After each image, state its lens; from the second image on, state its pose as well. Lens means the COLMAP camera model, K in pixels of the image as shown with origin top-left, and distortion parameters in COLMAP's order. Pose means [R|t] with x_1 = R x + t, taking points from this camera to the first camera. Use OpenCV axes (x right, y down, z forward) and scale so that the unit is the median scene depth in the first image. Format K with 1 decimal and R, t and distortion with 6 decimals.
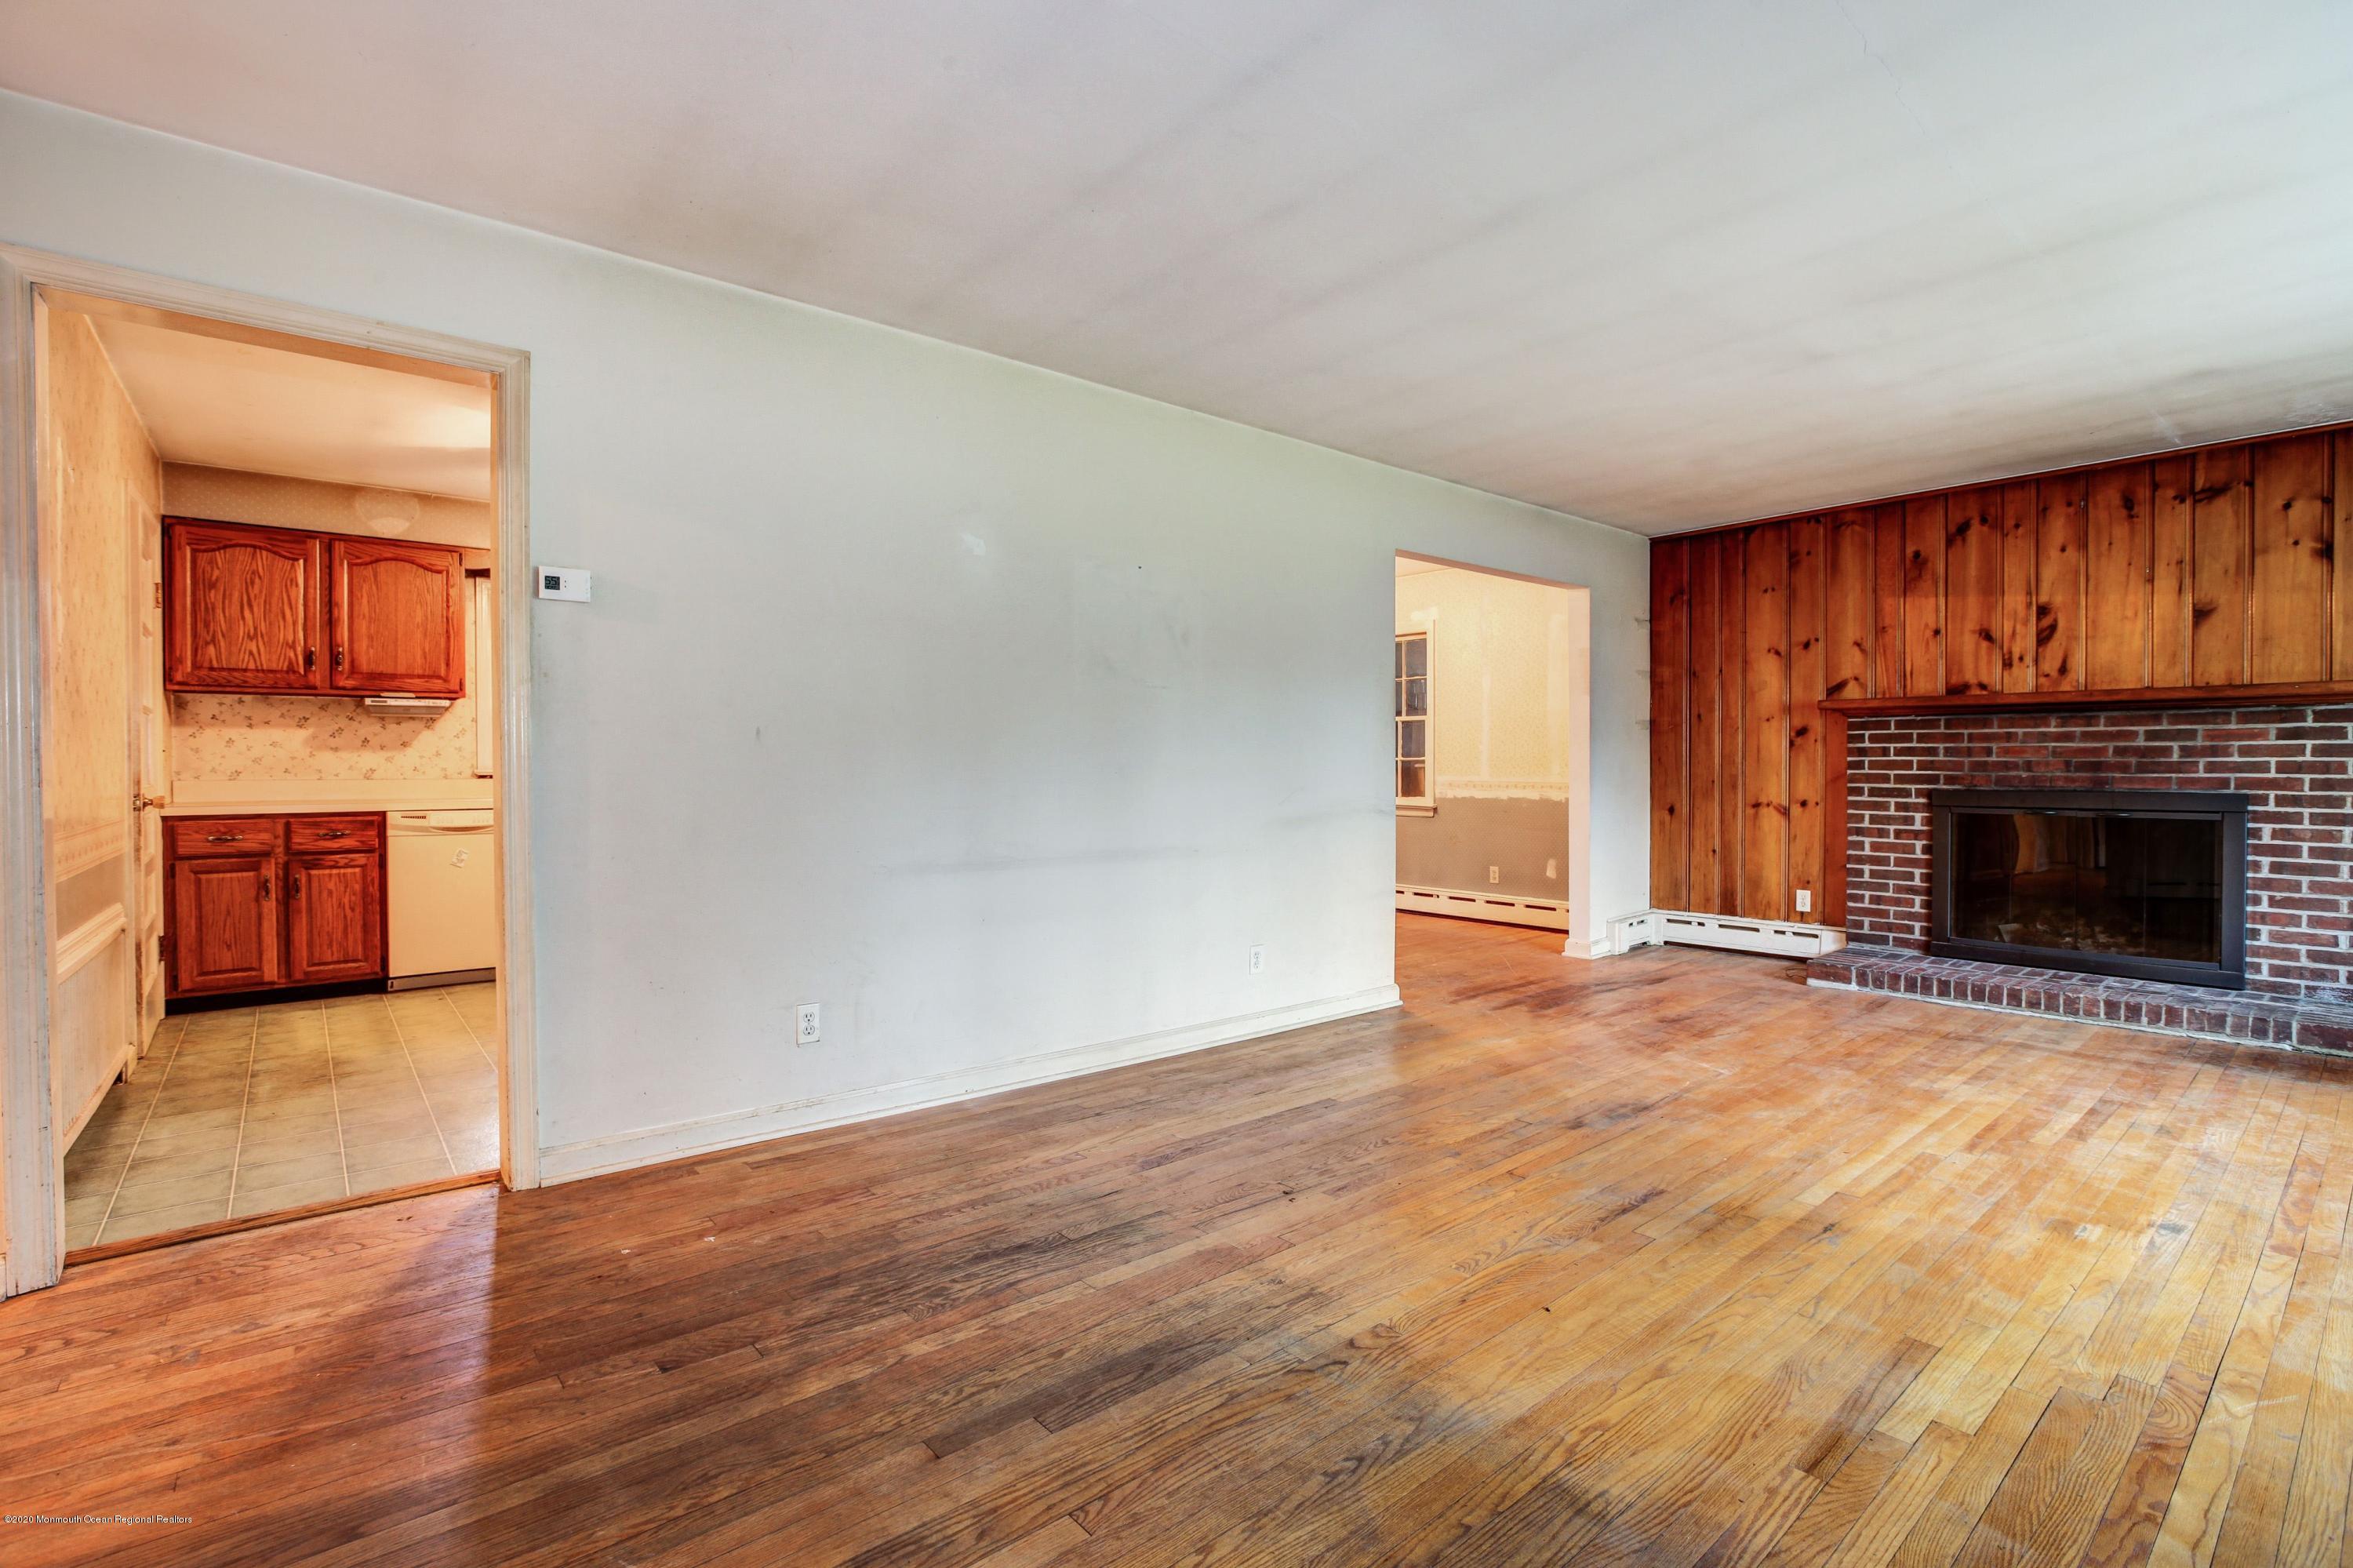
lens RADIAL K [[1079.2, 0, 1168.1], [0, 1079.2, 784.1], [0, 0, 1]] dist [-0.041838, 0.011637]
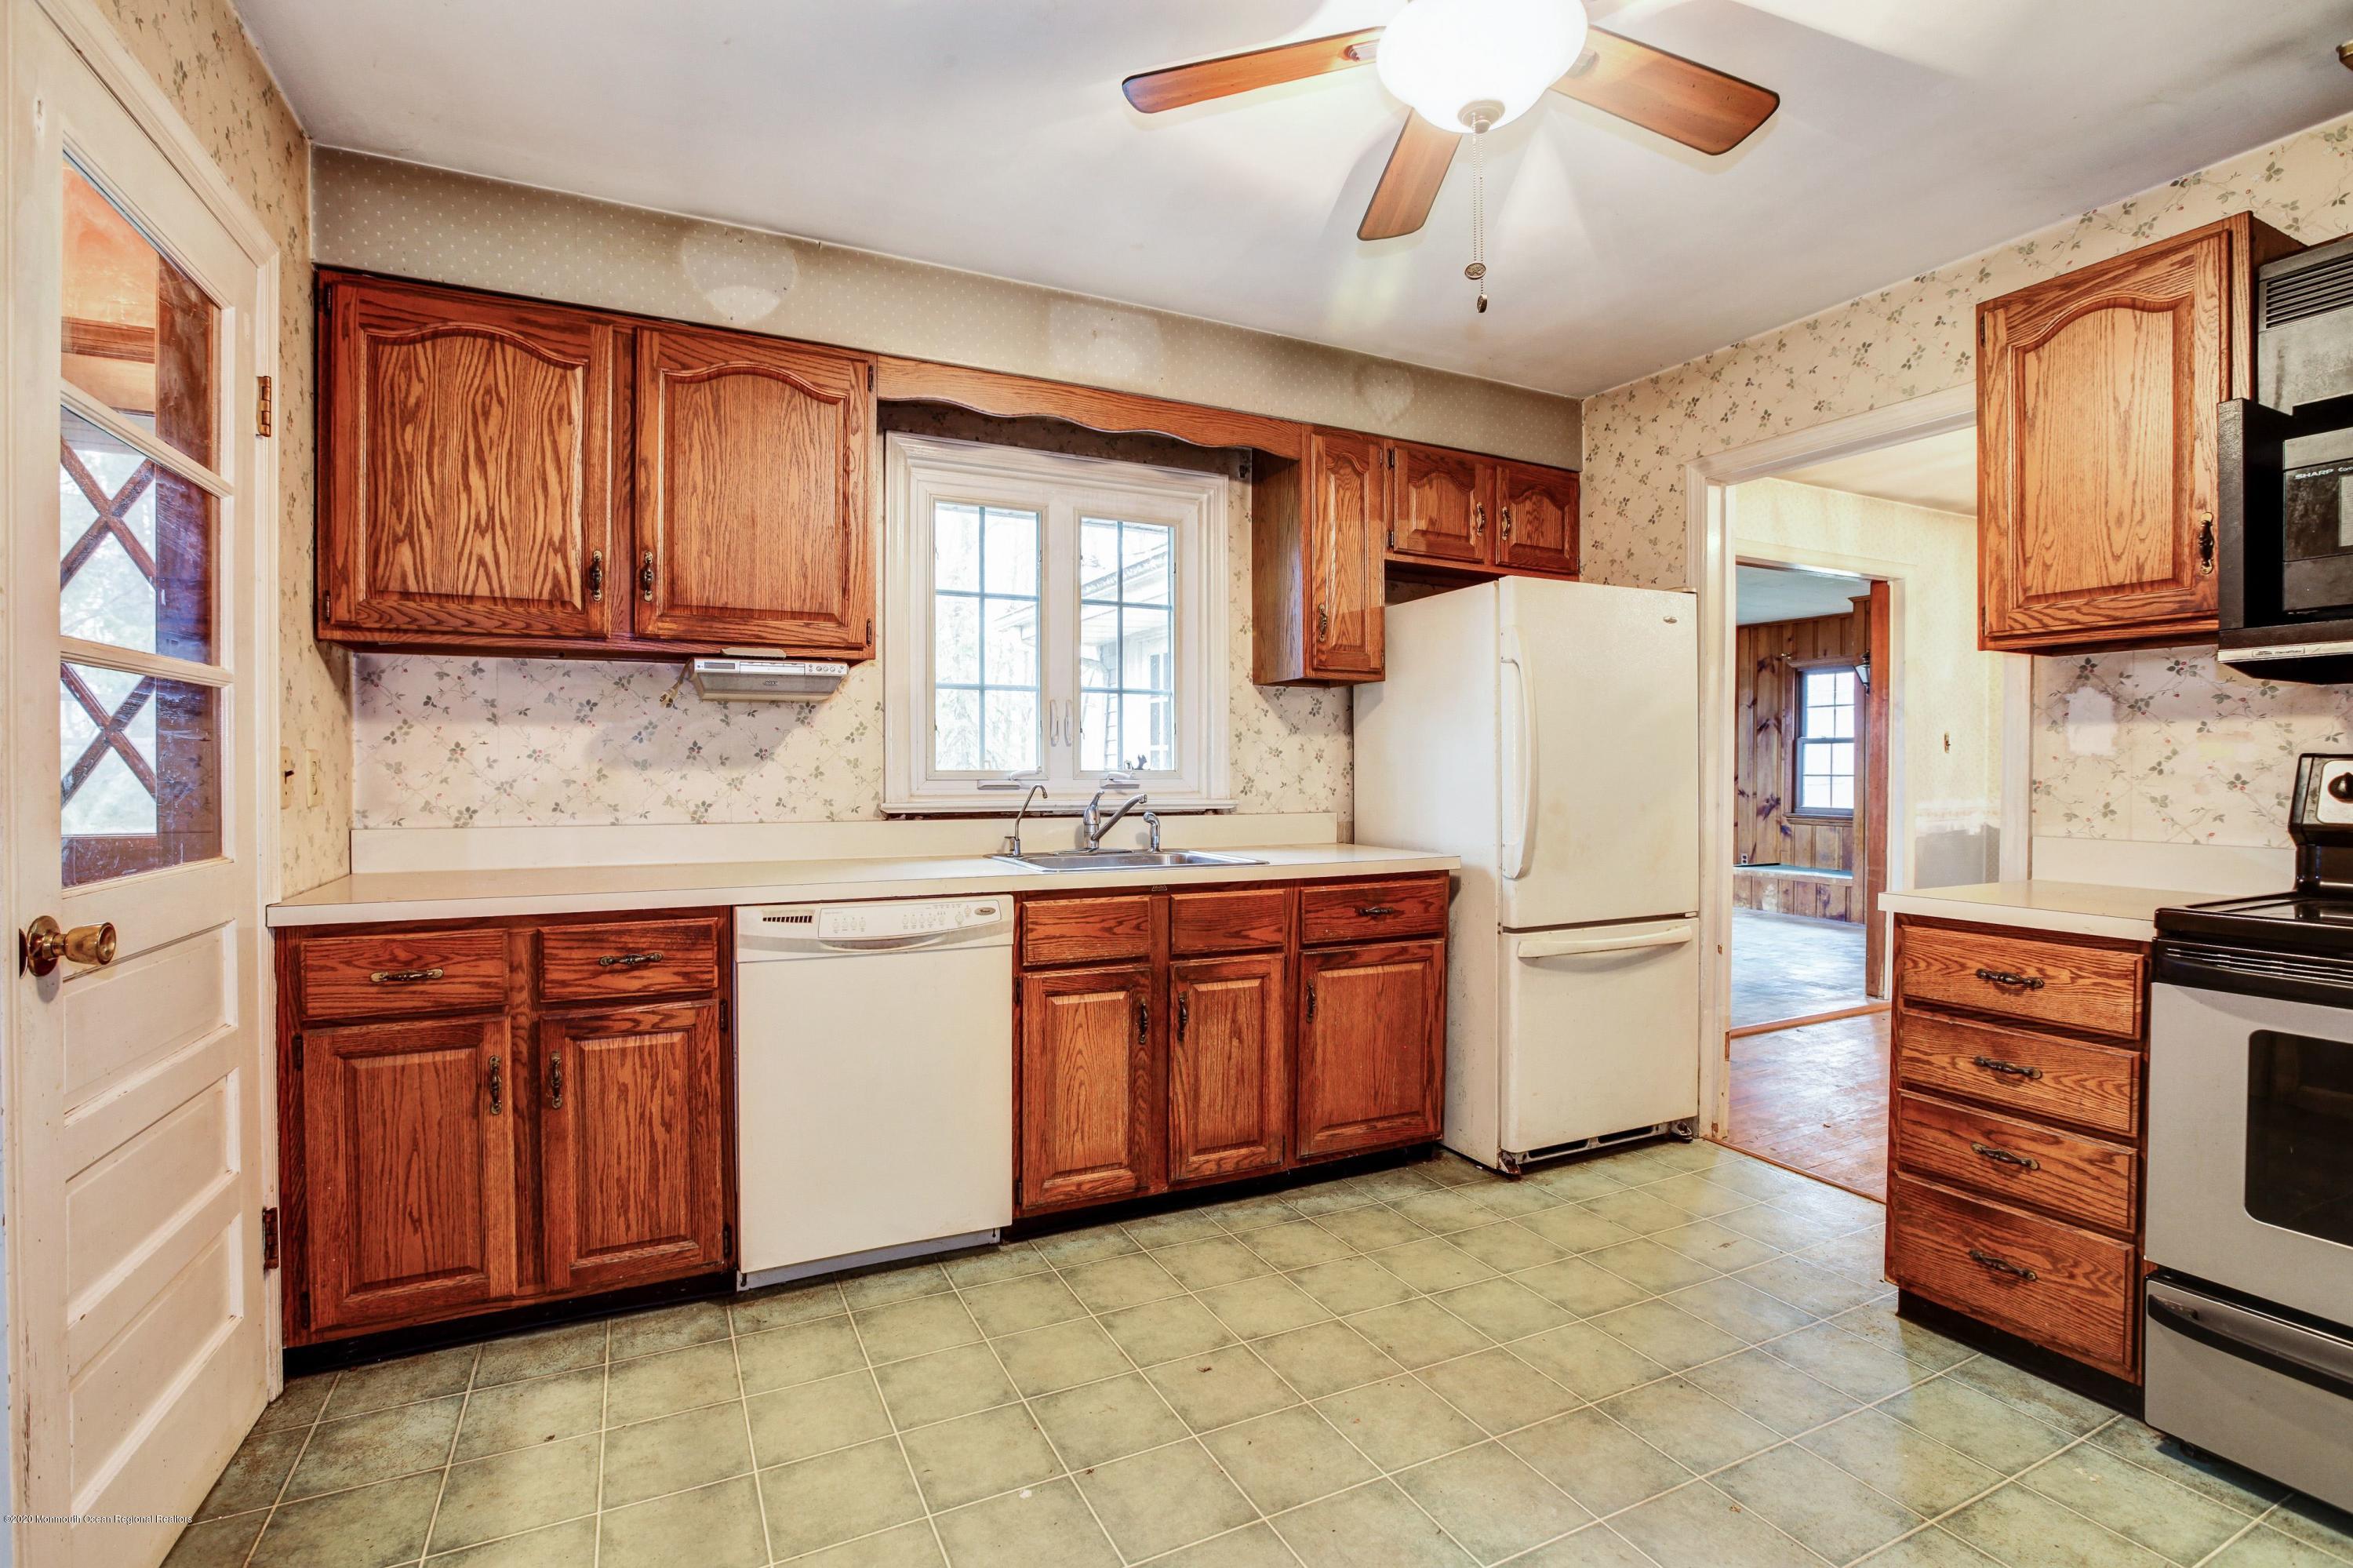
lens RADIAL K [[1092.9, 0, 1164.5], [0, 1092.9, 783.8], [0, 0, 1]] dist [-0.047503, 0.013393]
pose [[0.971226, 0.005523, -0.238097, -0.456611], [-0.006214, 0.999978, -0.002153, -0.026177], [0.238080, 0.003571, 0.971239, 0.601828]]
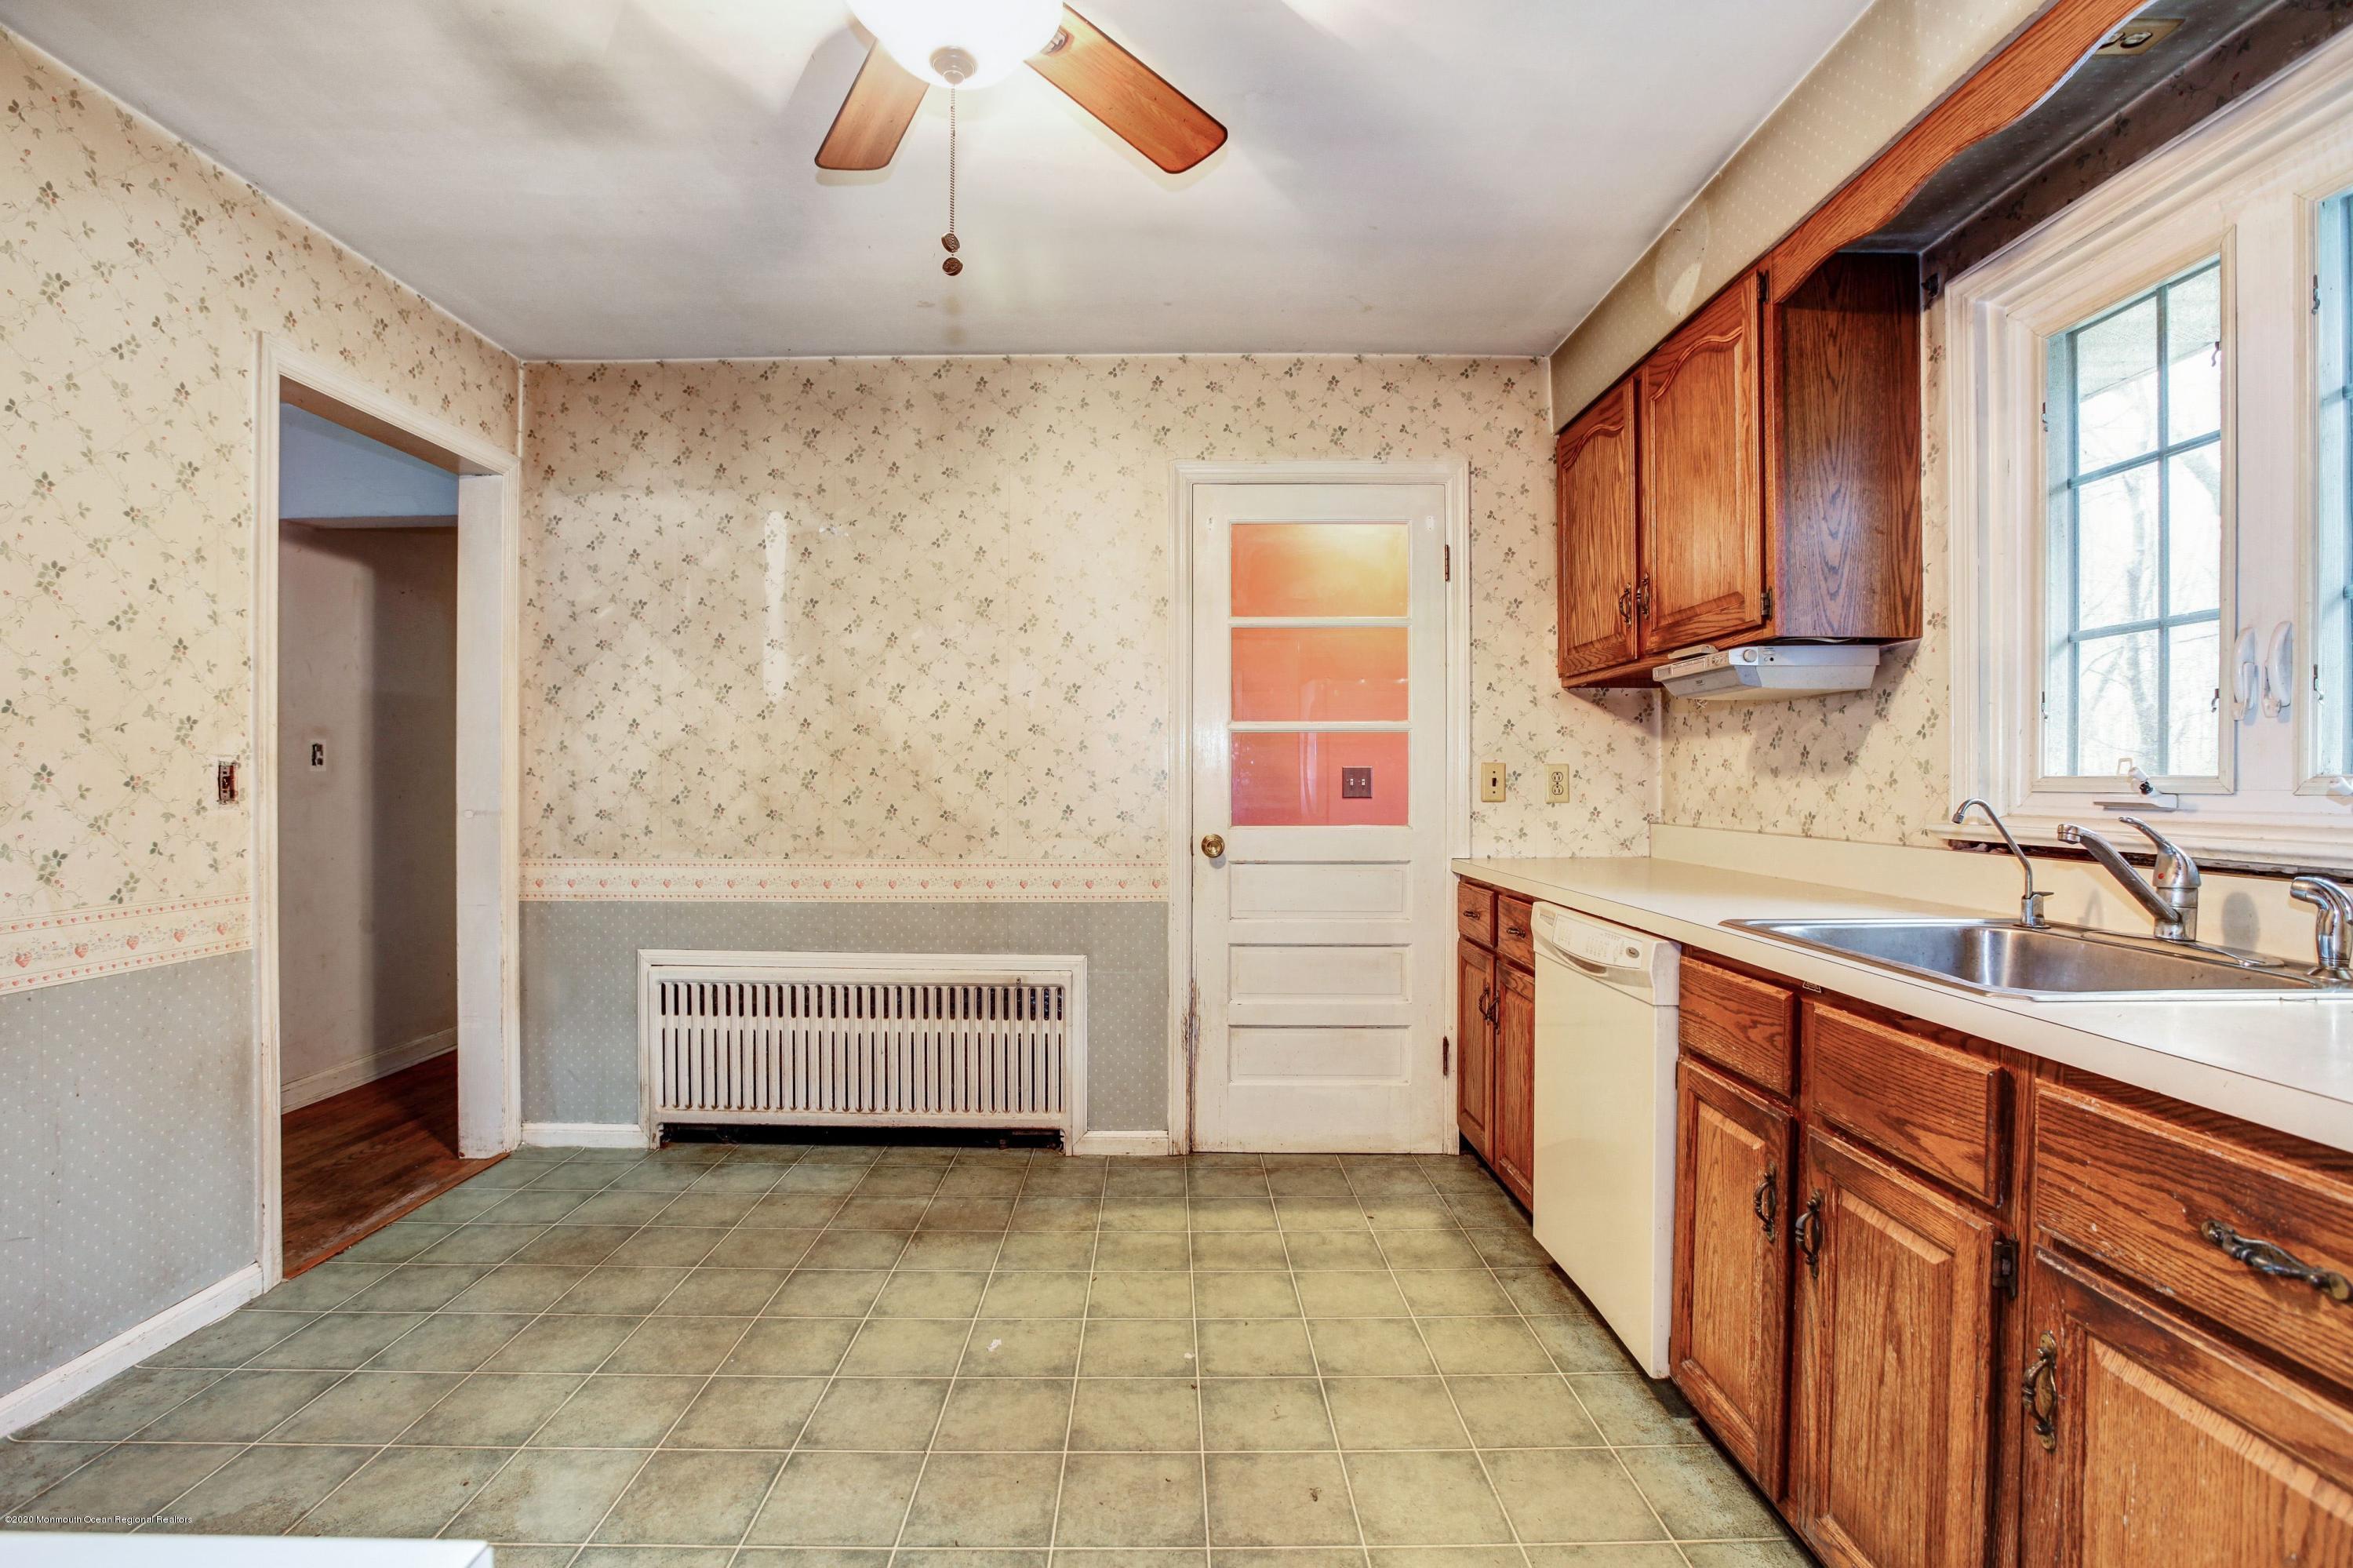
lens RADIAL K [[1079.2, 0, 1168.1], [0, 1079.2, 784.1], [0, 0, 1]] dist [-0.041838, 0.011637]
pose [[-0.636620, 0.000532, -0.771178, -0.245370], [-0.015015, 0.999802, 0.013085, -0.031984], [0.771032, 0.019909, -0.636485, 1.192439]]
